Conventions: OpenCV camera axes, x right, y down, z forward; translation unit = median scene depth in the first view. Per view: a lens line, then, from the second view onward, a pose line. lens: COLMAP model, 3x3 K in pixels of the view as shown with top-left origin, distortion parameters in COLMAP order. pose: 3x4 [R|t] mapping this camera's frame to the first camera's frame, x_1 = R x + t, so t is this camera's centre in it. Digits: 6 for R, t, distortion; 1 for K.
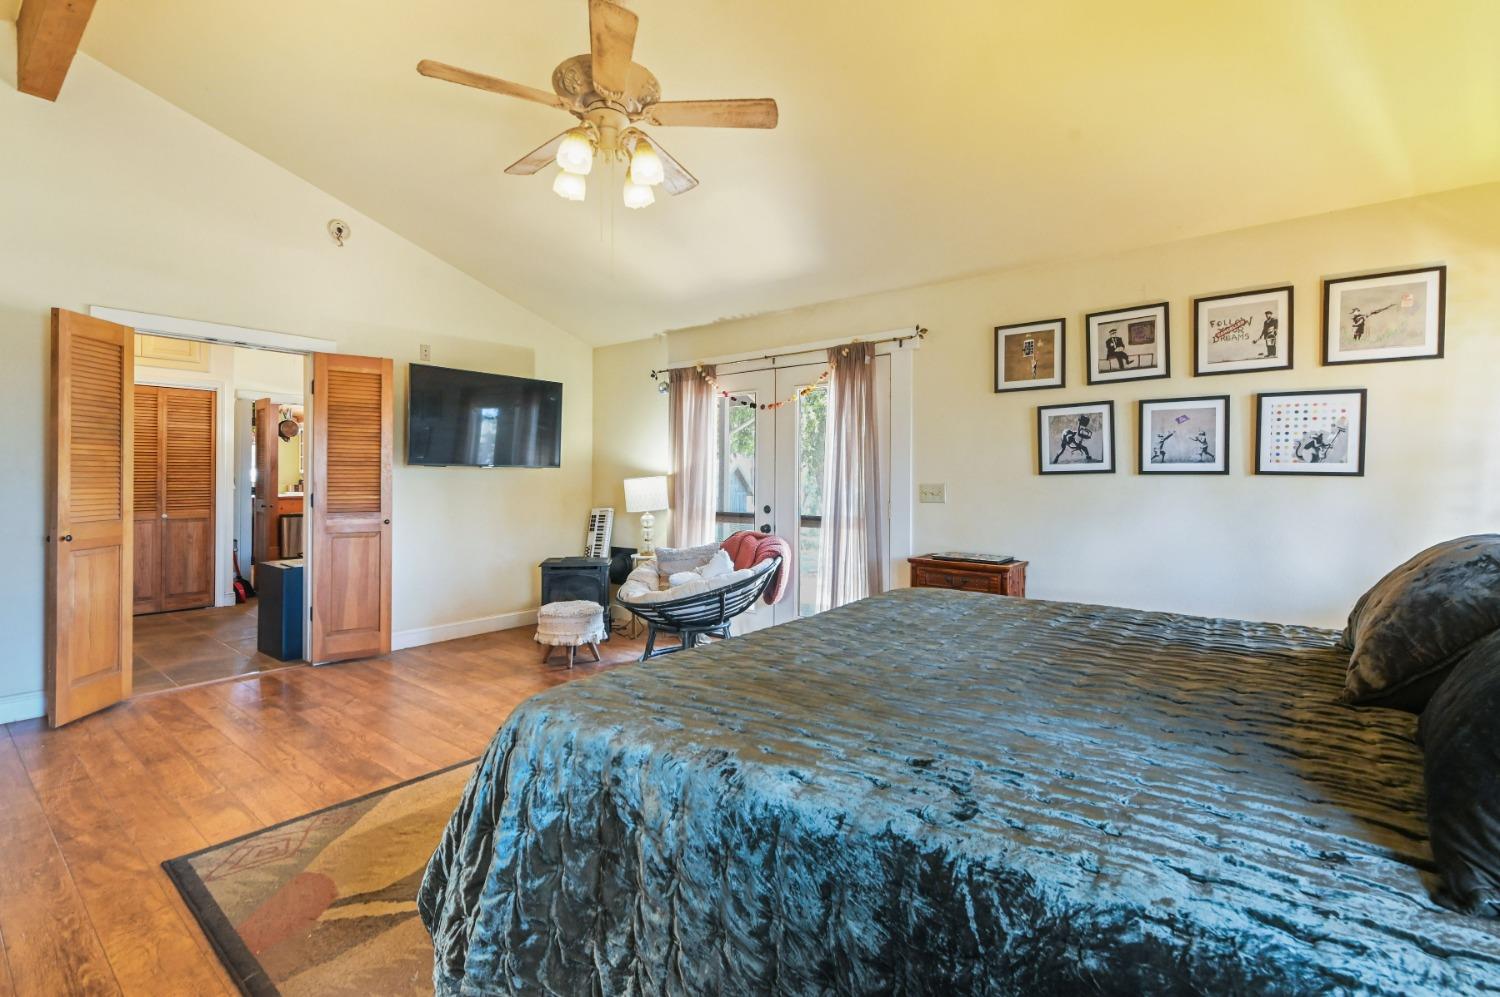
lens RADIAL K [[678.6, 0, 754.2], [0, 678.6, 494.6], [0, 0, 1]] dist [0.005081, -0.001448]
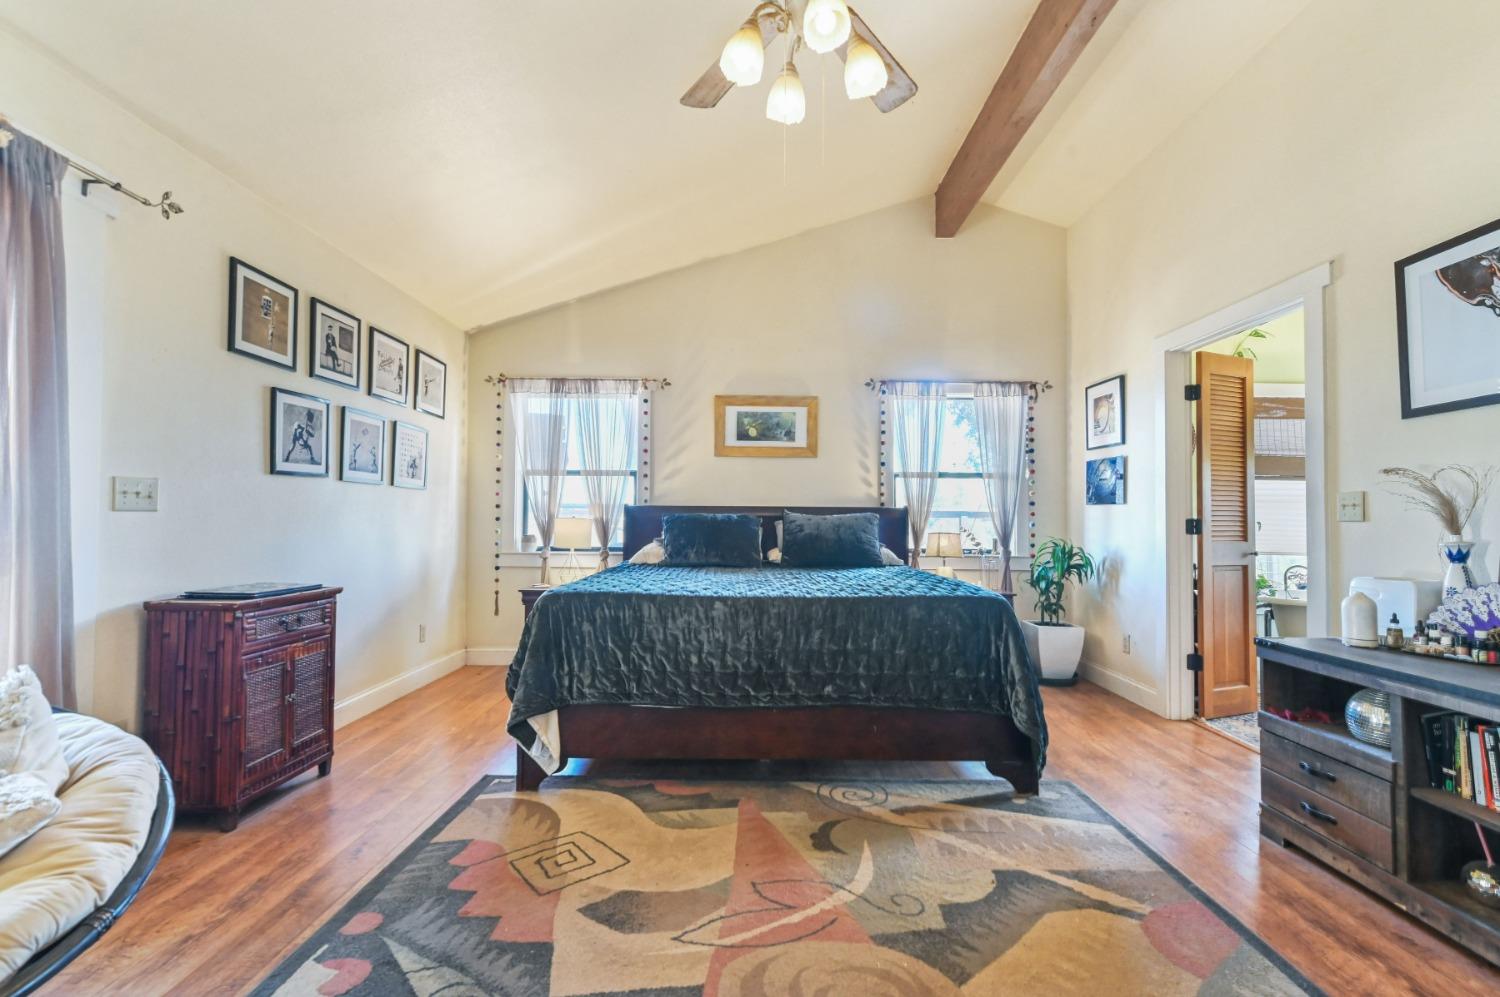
lens RADIAL K [[678.6, 0, 755.0], [0, 678.6, 497.8], [0, 0, 1]] dist [0.005081, -0.001448]
pose [[-0.630584, 0.007712, 0.776083, -0.562947], [-0.007478, 0.999844, -0.016012, 0.006999], [-0.776085, -0.015901, -0.630428, 1.109834]]
